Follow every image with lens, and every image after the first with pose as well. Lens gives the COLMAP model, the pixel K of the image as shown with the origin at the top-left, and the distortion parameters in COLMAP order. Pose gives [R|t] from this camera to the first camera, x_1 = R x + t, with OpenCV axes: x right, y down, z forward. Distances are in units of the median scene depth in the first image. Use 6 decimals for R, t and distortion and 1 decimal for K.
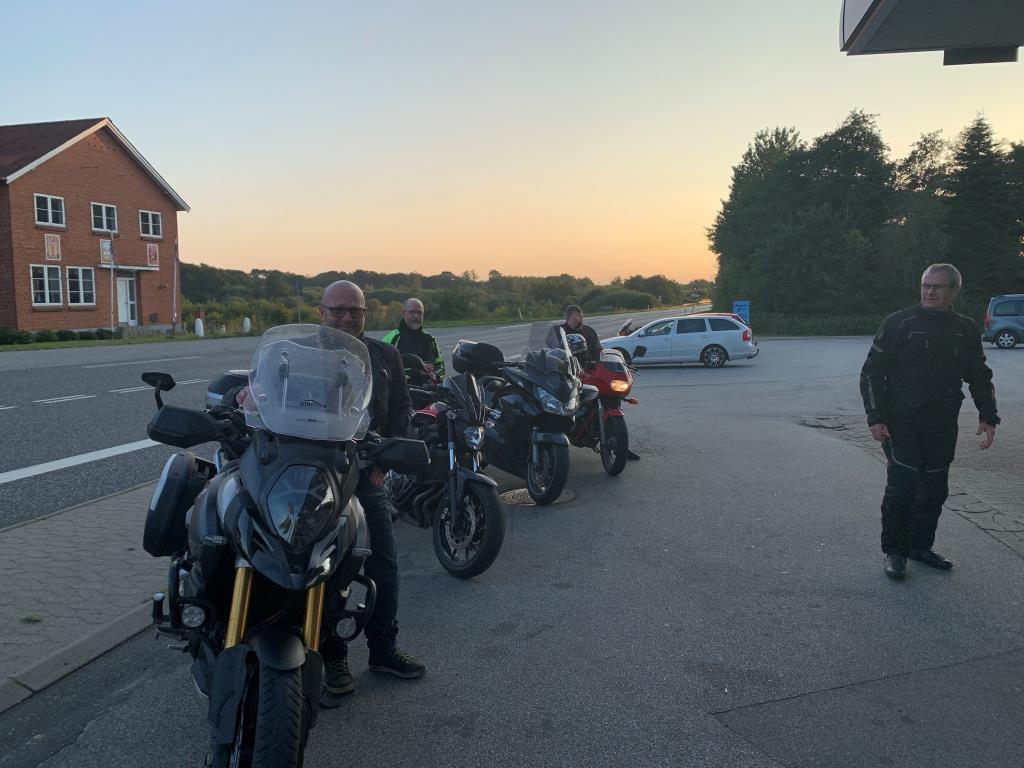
lens RADIAL K [[787.9, 0, 514.7], [0, 787.9, 378.1], [0, 0, 1]] dist [0.057870, -0.068074]
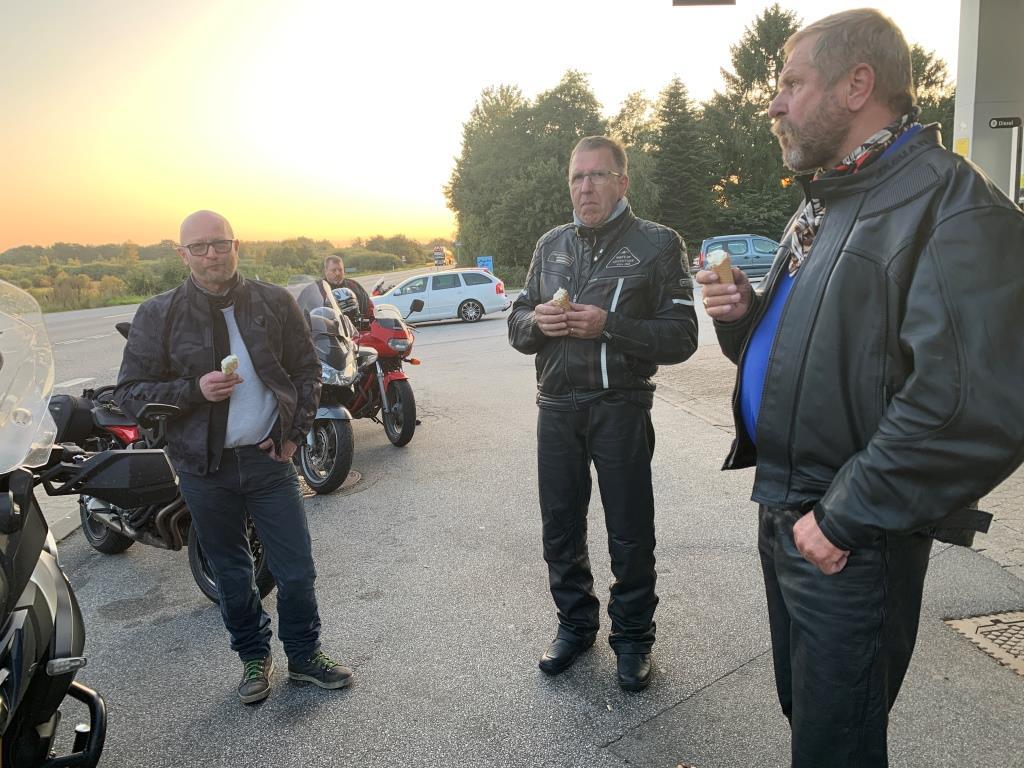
lens RADIAL K [[785.9, 0, 512.0], [0, 785.9, 384.0], [0, 0, 1]] dist [0.064092, -0.085134]
pose [[0.948751, -0.099384, 0.299992, -0.001454], [0.082540, 0.994242, 0.068344, 0.000337], [-0.305056, -0.040080, 0.951491, 0.012678]]
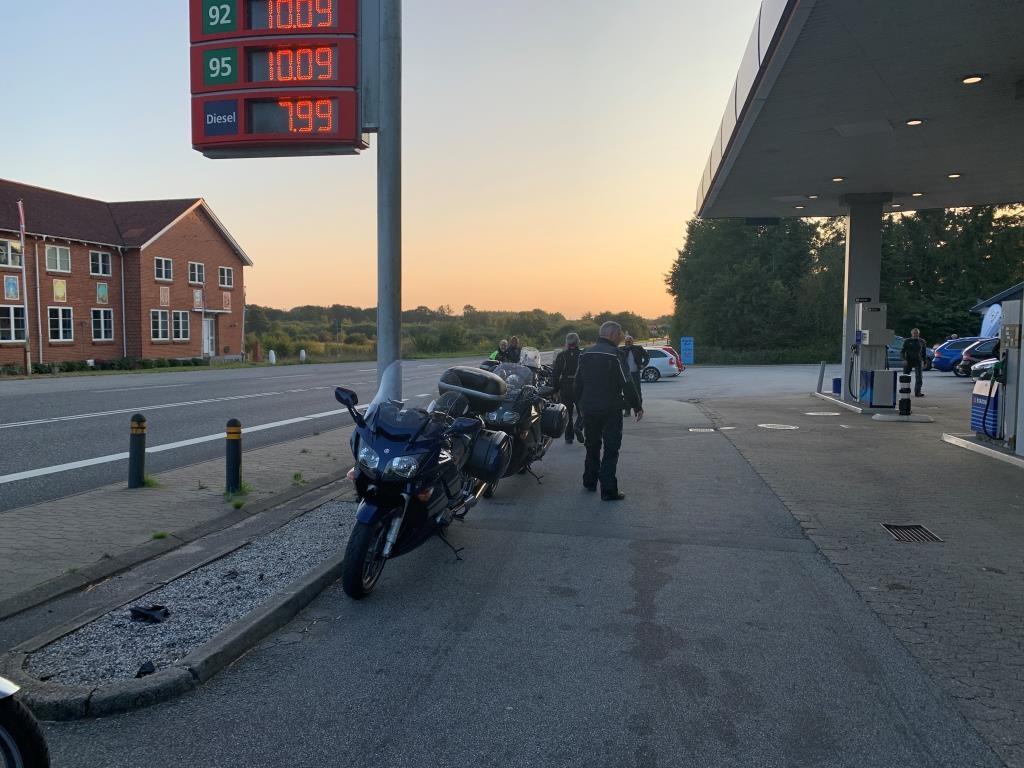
lens RADIAL K [[785.9, 0, 512.0], [0, 785.9, 384.0], [0, 0, 1]] dist [0.064092, -0.085134]
pose [[0.999470, 0.000184, 0.032543, -0.027749], [0.000962, 0.999381, -0.035175, 0.018555], [-0.032529, 0.035187, 0.998851, -0.215069]]
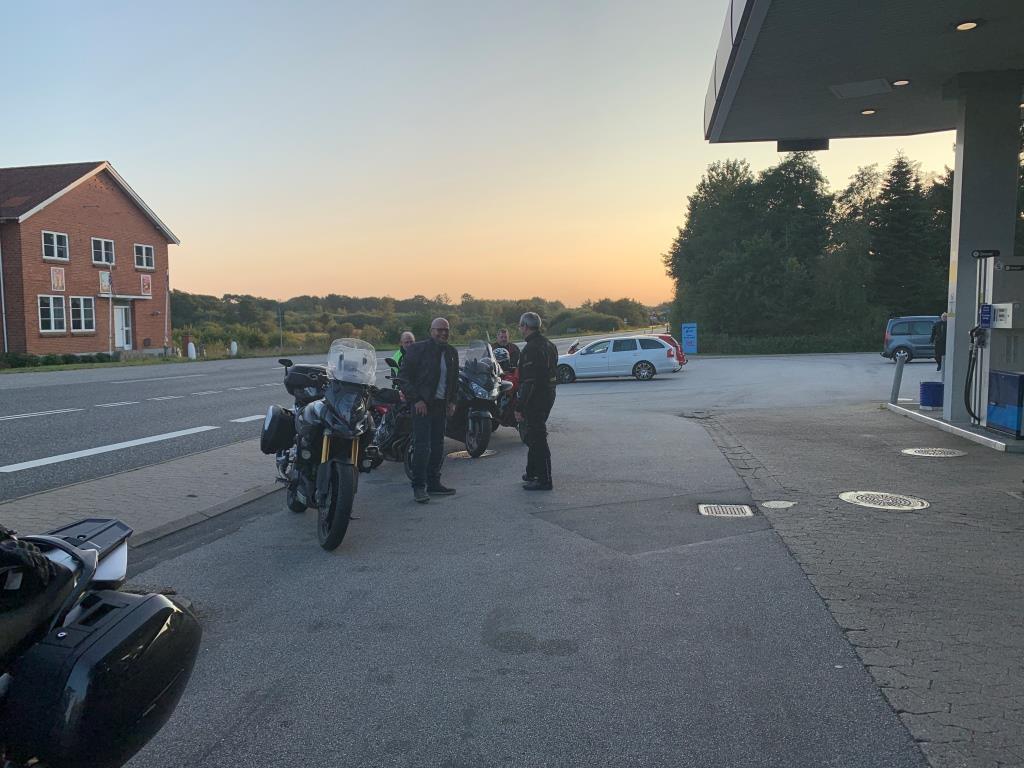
lens RADIAL K [[785.9, 0, 512.0], [0, 785.9, 384.0], [0, 0, 1]] dist [0.064092, -0.085134]
pose [[0.999503, -0.009328, 0.030127, 0.008177], [0.009968, 0.999727, -0.021150, 0.006480], [-0.029921, 0.021440, 0.999322, -0.072229]]
